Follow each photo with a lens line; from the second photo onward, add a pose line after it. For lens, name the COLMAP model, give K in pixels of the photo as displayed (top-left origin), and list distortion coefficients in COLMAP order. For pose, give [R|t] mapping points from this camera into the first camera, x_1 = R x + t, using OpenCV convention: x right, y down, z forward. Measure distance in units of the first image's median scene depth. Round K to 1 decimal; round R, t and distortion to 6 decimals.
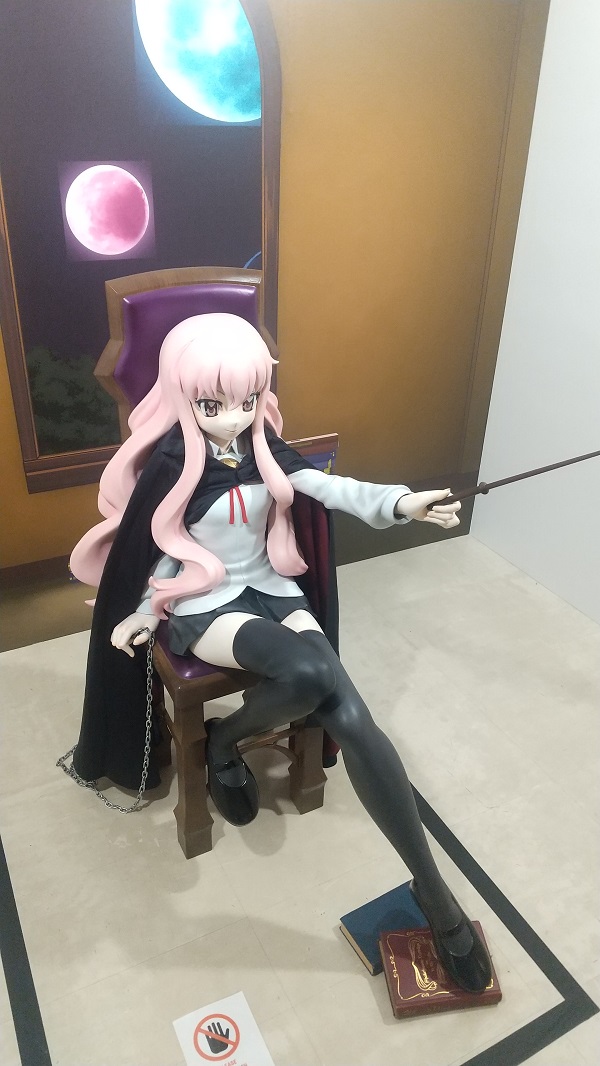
lens RADIAL K [[796.8, 0, 300.0], [0, 796.8, 533.0], [0, 0, 1]] dist [0.086306, -0.177921]
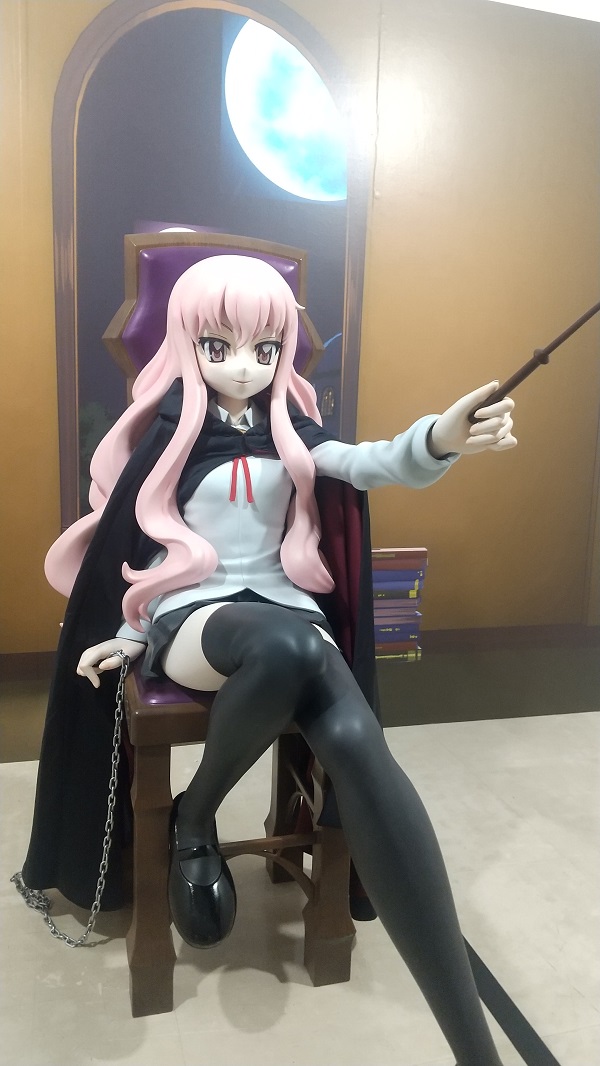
lens RADIAL K [[796.8, 0, 300.0], [0, 796.8, 533.0], [0, 0, 1]] dist [0.086306, -0.177921]
pose [[0.980639, 0.030845, -0.193379, 0.128640], [-0.097084, 0.934190, -0.343313, 0.273140], [0.170063, 0.355440, 0.919098, 0.293306]]
